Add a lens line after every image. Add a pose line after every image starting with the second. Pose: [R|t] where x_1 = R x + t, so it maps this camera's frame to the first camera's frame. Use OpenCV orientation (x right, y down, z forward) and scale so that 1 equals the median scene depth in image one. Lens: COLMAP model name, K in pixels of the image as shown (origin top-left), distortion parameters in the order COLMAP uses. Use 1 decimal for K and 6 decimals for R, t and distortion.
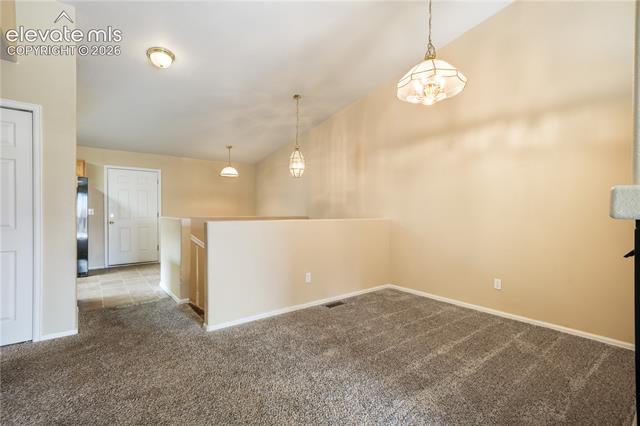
lens RADIAL K [[294.3, 0, 318.9], [0, 294.3, 213.2], [0, 0, 1]] dist [0.014510, 0.000471]
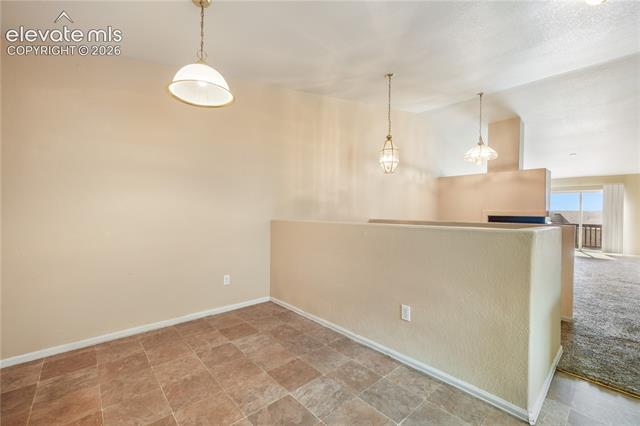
lens RADIAL K [[277.2, 0, 319.3], [0, 277.2, 216.8], [0, 0, 1]] dist [0.005854, 0.000198]
pose [[-0.071686, -0.021696, 0.997191, -1.192674], [-0.009141, 0.999736, 0.021094, -0.014951], [-0.997385, -0.007603, -0.071866, 1.742071]]
